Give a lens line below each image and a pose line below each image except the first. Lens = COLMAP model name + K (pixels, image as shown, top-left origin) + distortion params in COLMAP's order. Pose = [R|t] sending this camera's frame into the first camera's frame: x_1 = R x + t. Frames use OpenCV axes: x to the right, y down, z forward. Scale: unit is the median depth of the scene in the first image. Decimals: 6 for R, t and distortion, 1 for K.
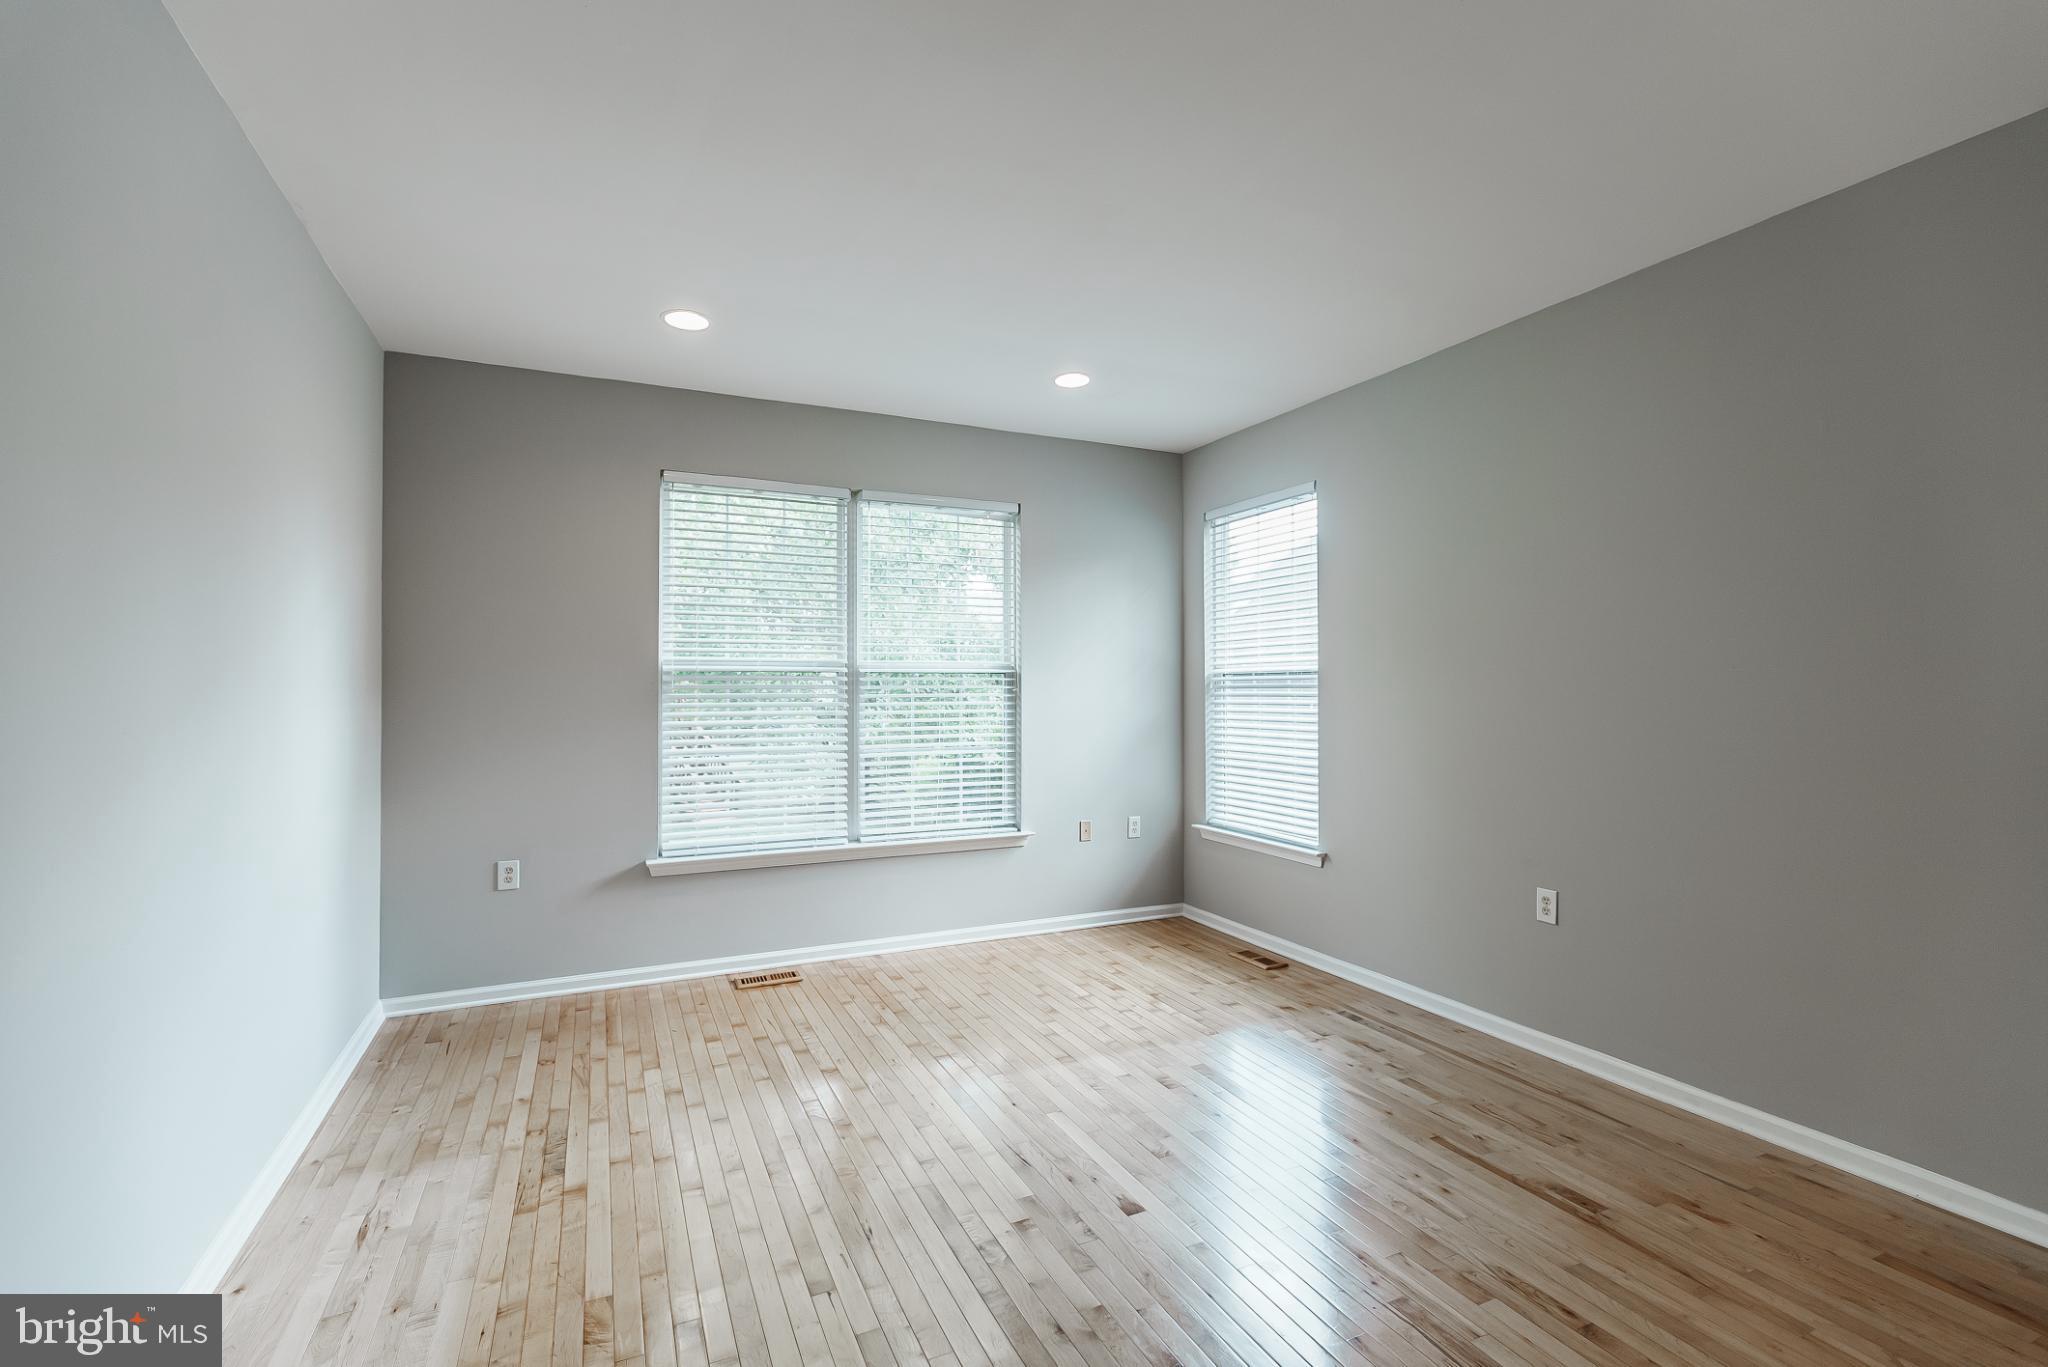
lens RADIAL K [[913.3, 0, 1024.0], [0, 913.3, 683.5], [0, 0, 1]] dist [0.003976, -0.000329]
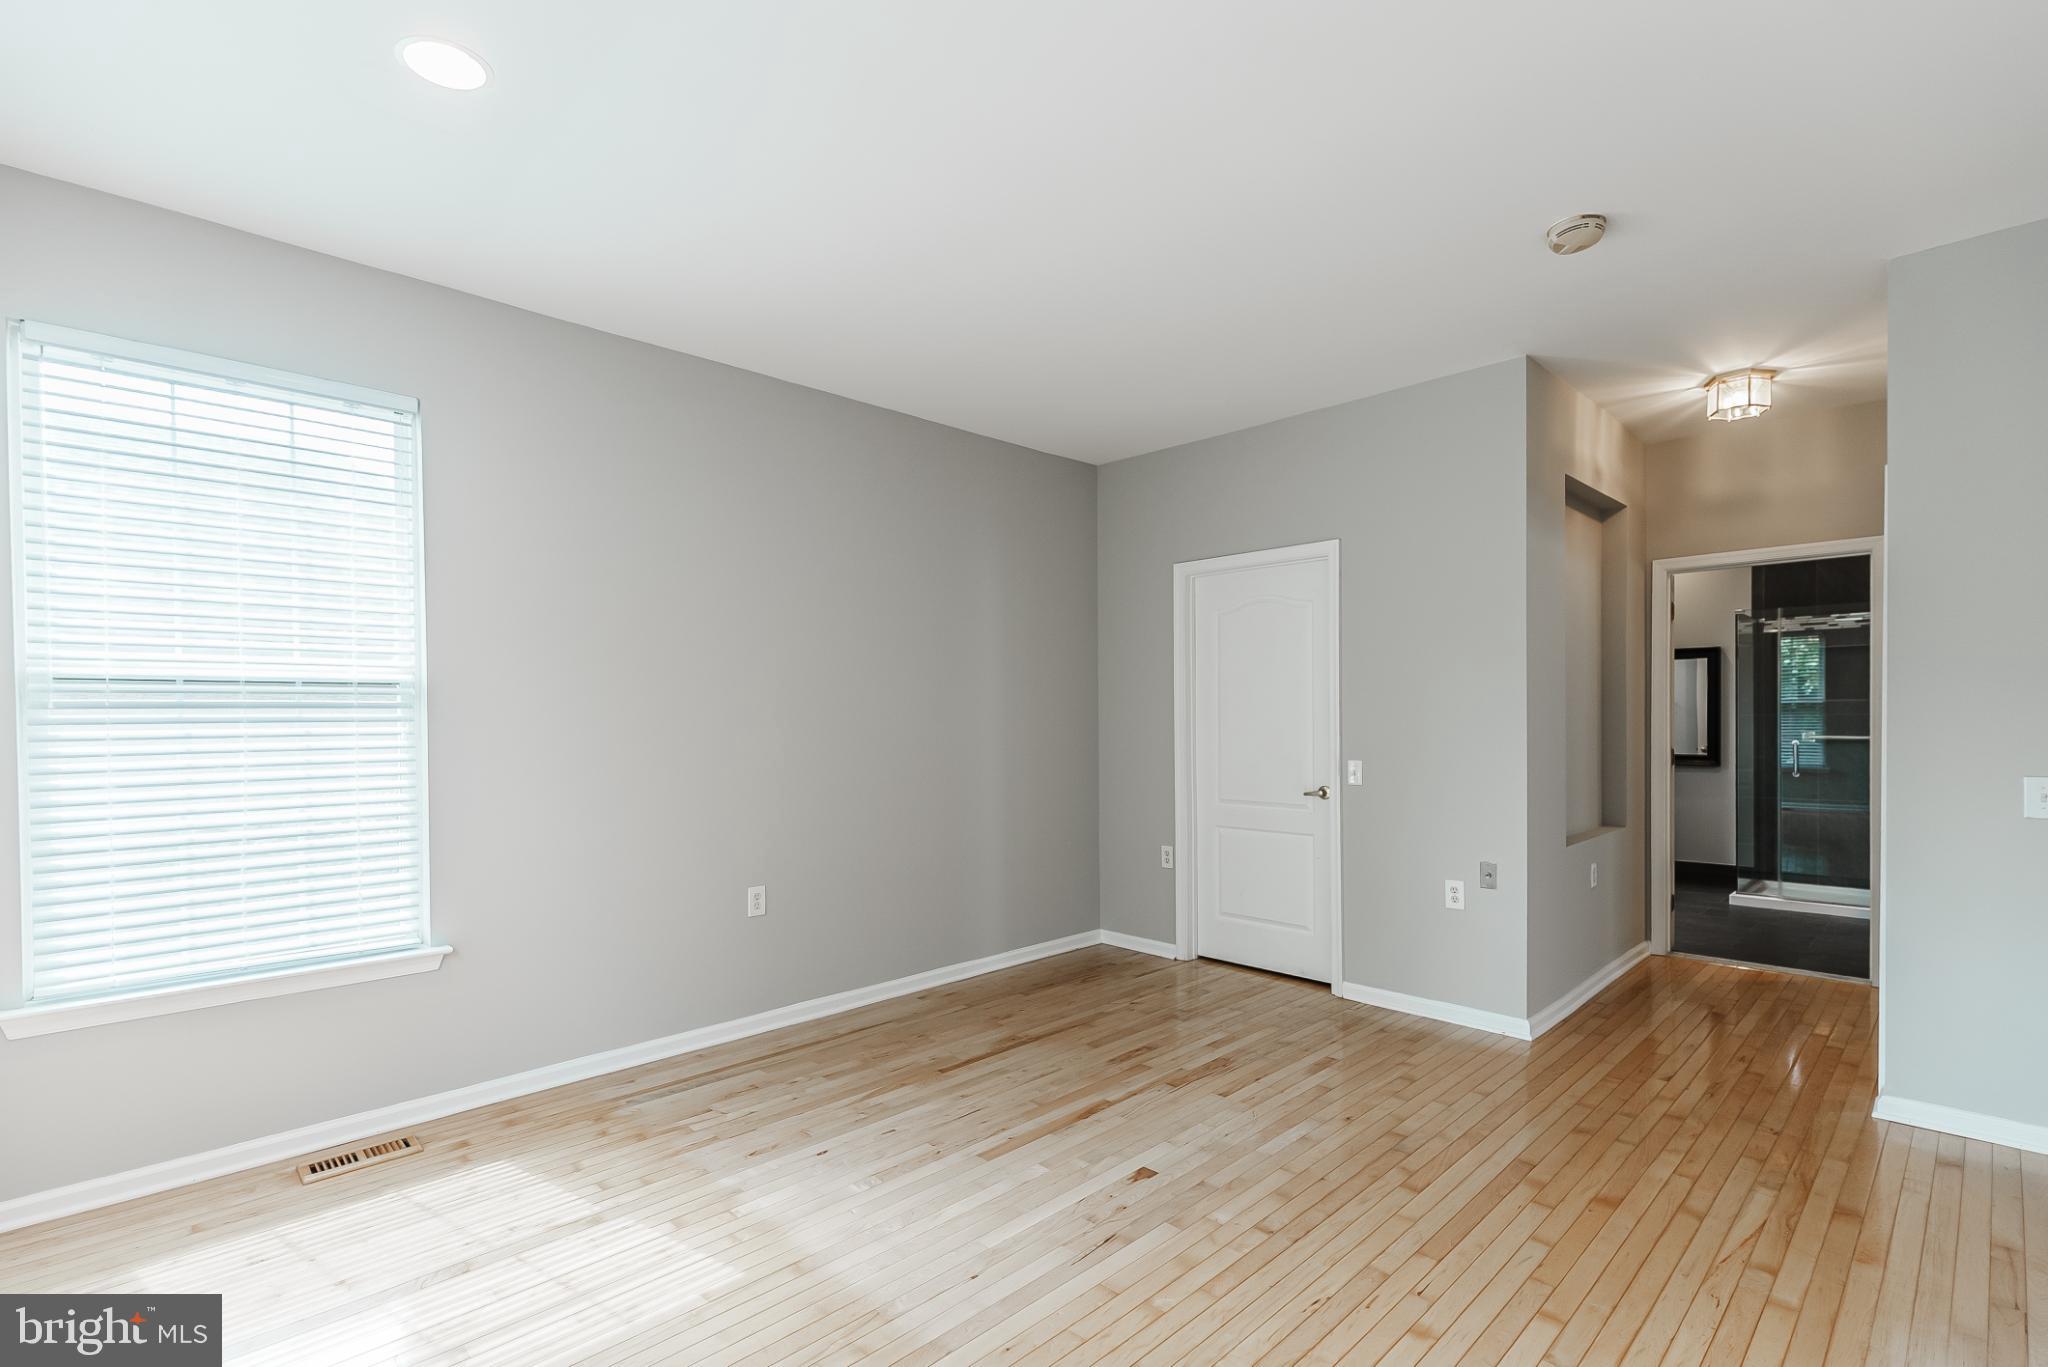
lens RADIAL K [[961.7, 0, 1022.5], [0, 961.7, 718.3], [0, 0, 1]] dist [0.000076, -0.000285]
pose [[-0.338261, 0.000159, 0.941052, -0.737113], [-0.002330, 0.999997, -0.001006, 0.018243], [-0.941049, -0.002533, -0.338260, 1.214799]]
